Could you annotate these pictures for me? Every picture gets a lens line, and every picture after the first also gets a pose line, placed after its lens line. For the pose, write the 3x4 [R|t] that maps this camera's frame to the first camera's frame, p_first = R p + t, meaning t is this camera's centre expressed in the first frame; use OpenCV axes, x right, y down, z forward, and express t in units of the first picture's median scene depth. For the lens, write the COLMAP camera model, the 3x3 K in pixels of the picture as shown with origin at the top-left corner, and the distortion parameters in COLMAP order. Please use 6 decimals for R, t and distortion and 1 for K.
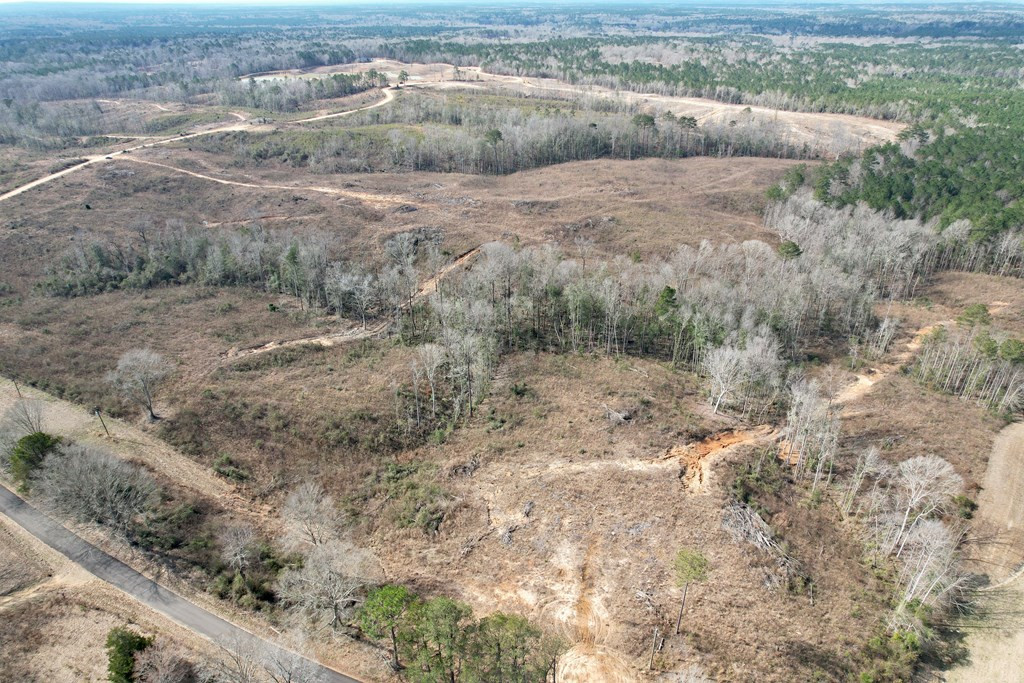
lens RADIAL K [[656.2, 0, 512.0], [0, 656.2, 341.5], [0, 0, 1]] dist [-0.084867, 0.083395]
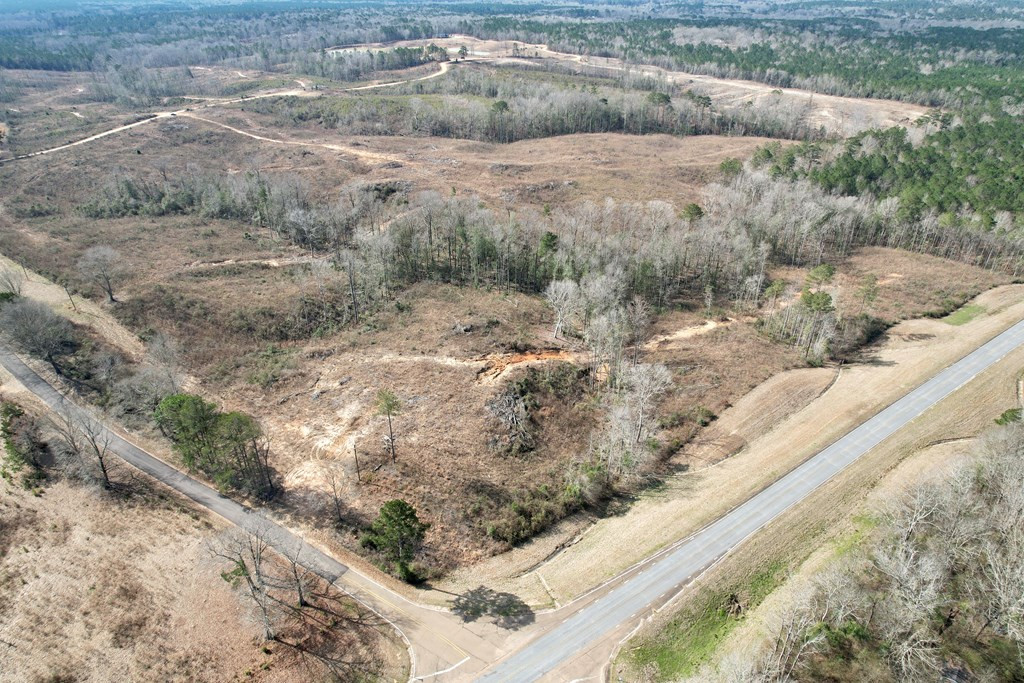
lens RADIAL K [[656.2, 0, 512.0], [0, 656.2, 341.5], [0, 0, 1]] dist [-0.084867, 0.083395]
pose [[0.986818, 0.083754, -0.138473, 0.170978], [-0.080106, 0.996282, 0.031721, 0.037257], [0.140615, -0.020211, 0.989858, -0.072536]]
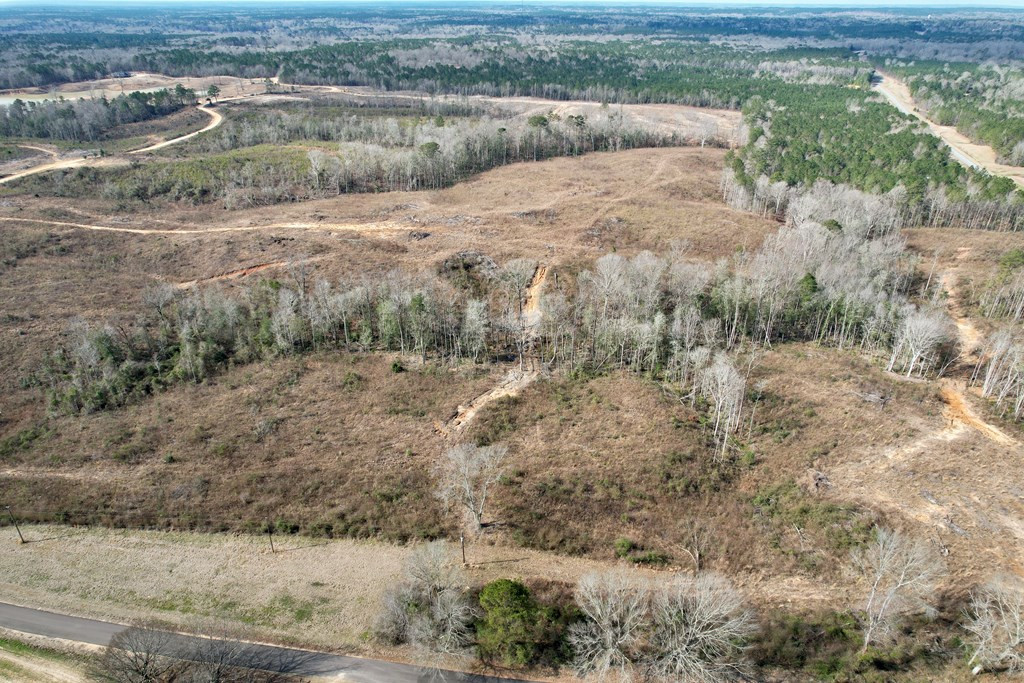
lens RADIAL K [[656.2, 0, 512.0], [0, 656.2, 341.5], [0, 0, 1]] dist [-0.084867, 0.083395]
pose [[0.916883, -0.183428, 0.354514, -0.298345], [0.184725, 0.982317, 0.030503, -0.047722], [-0.353841, 0.037520, 0.934553, 0.089301]]
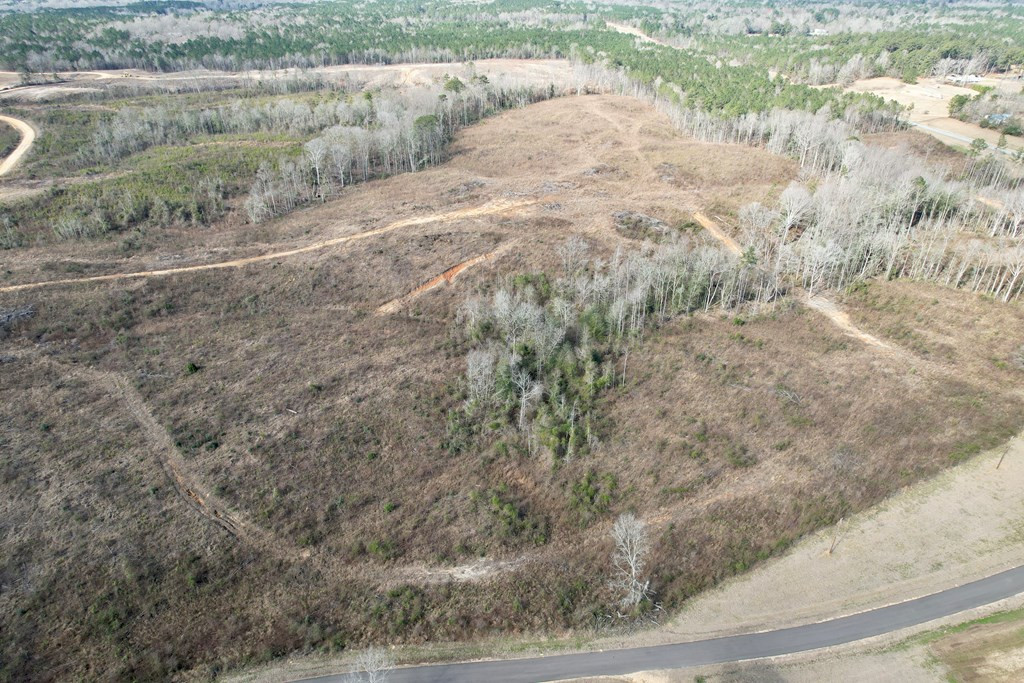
lens RADIAL K [[656.2, 0, 512.0], [0, 656.2, 341.5], [0, 0, 1]] dist [-0.084867, 0.083395]
pose [[0.609609, -0.411087, 0.677779, -0.658497], [0.378522, 0.902205, 0.206756, -0.184944], [-0.696490, 0.130514, 0.705597, 0.340000]]
